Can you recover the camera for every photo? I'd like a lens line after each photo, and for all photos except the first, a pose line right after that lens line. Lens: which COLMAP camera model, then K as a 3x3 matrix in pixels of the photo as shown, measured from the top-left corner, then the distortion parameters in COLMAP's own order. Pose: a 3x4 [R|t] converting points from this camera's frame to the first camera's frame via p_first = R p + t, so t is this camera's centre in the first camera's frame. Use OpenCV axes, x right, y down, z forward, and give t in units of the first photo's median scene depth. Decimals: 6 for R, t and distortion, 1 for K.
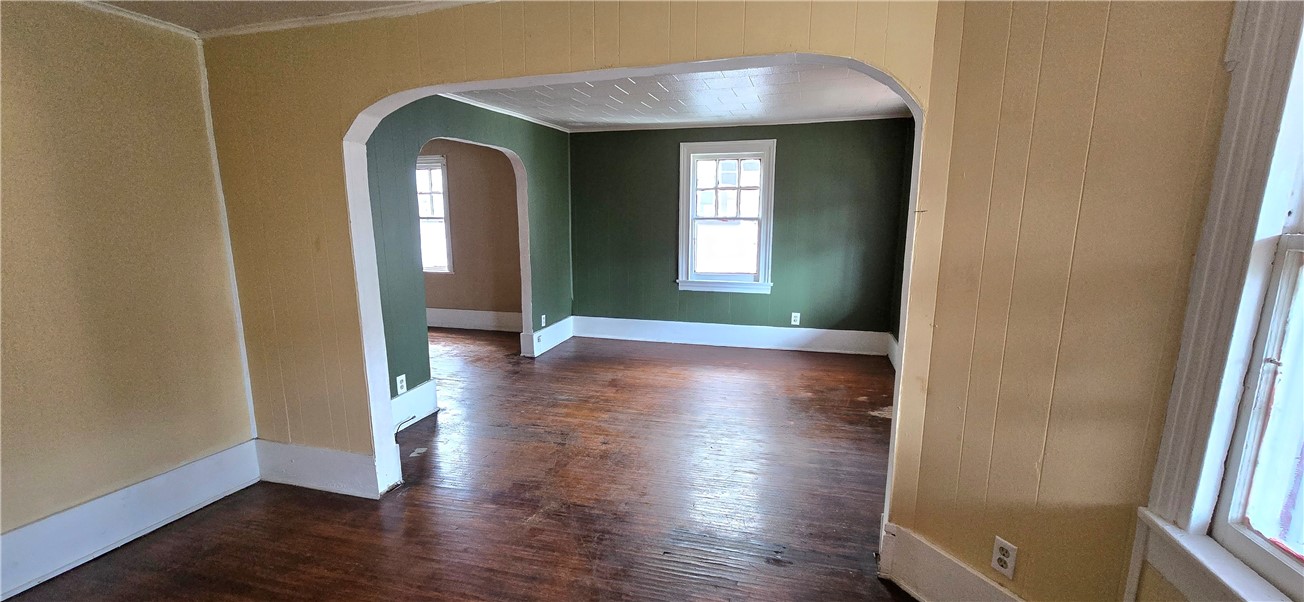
lens RADIAL K [[529.2, 0, 658.0], [0, 529.2, 310.2], [0, 0, 1]] dist [-0.008704, 0.000199]
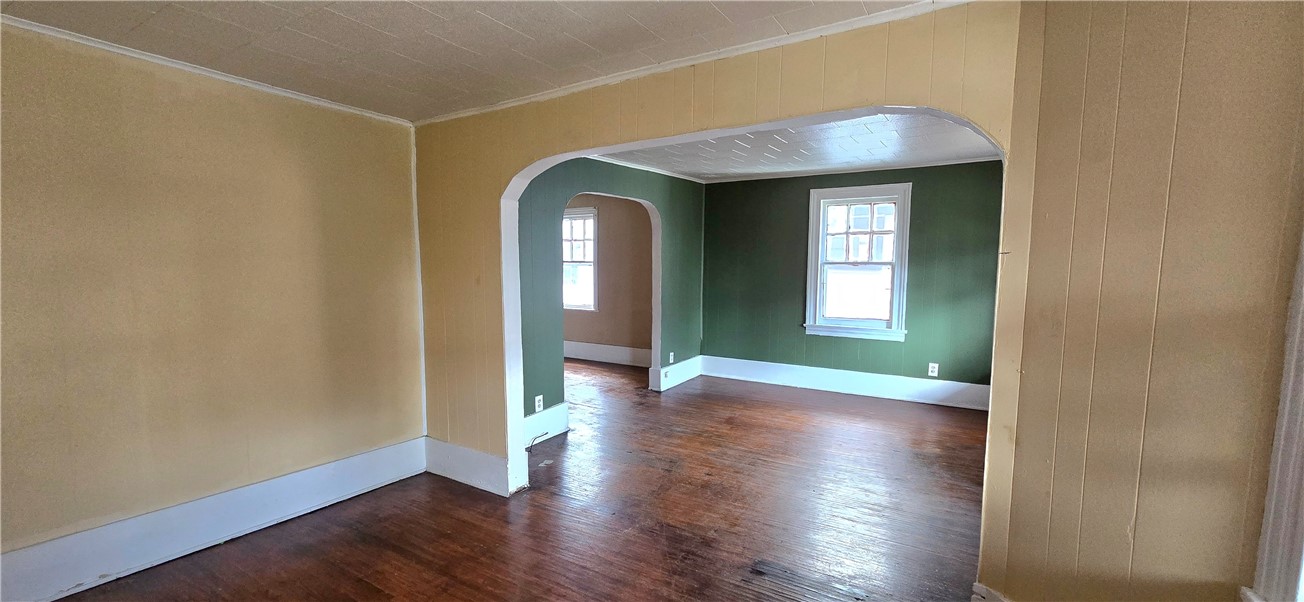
lens RADIAL K [[529.2, 0, 658.0], [0, 529.2, 310.2], [0, 0, 1]] dist [-0.008704, 0.000199]
pose [[0.959492, 0.028172, -0.280323, 0.057923], [-0.051842, 0.995652, -0.077387, 0.009679], [0.276924, 0.088784, 0.956781, -0.036580]]
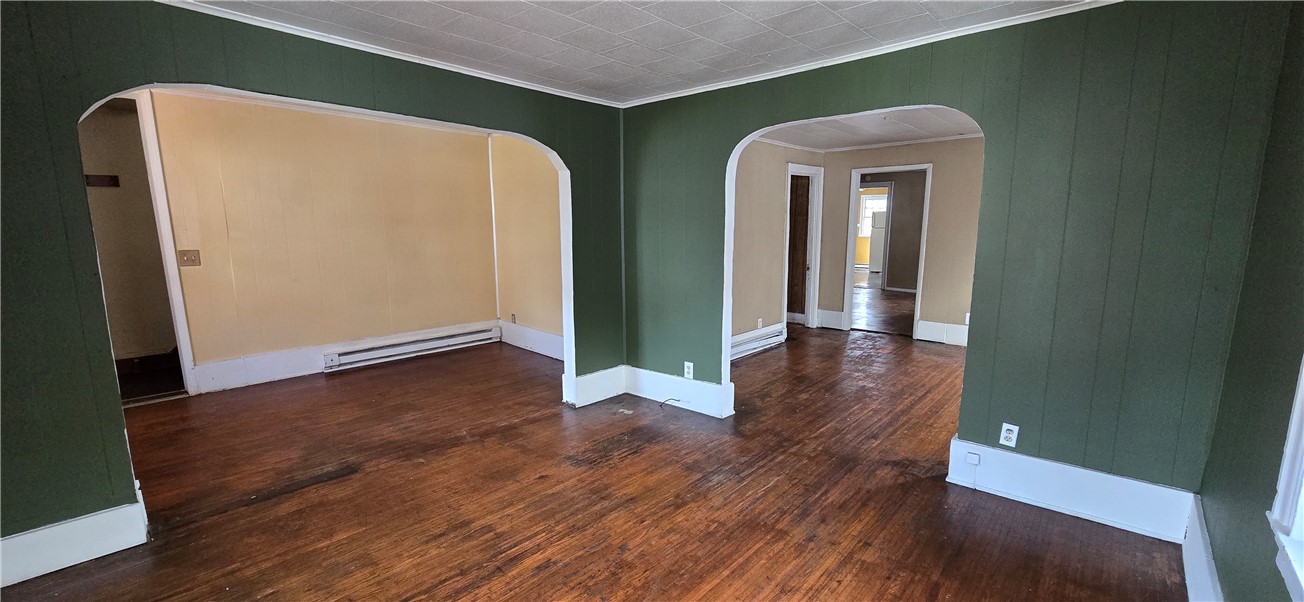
lens RADIAL K [[529.2, 0, 658.0], [0, 529.2, 310.2], [0, 0, 1]] dist [-0.008704, 0.000199]
pose [[-0.429527, 0.146110, -0.891156, 0.370653], [-0.163368, 0.957970, 0.235805, -0.166938], [0.888154, 0.246871, -0.387604, 0.961927]]
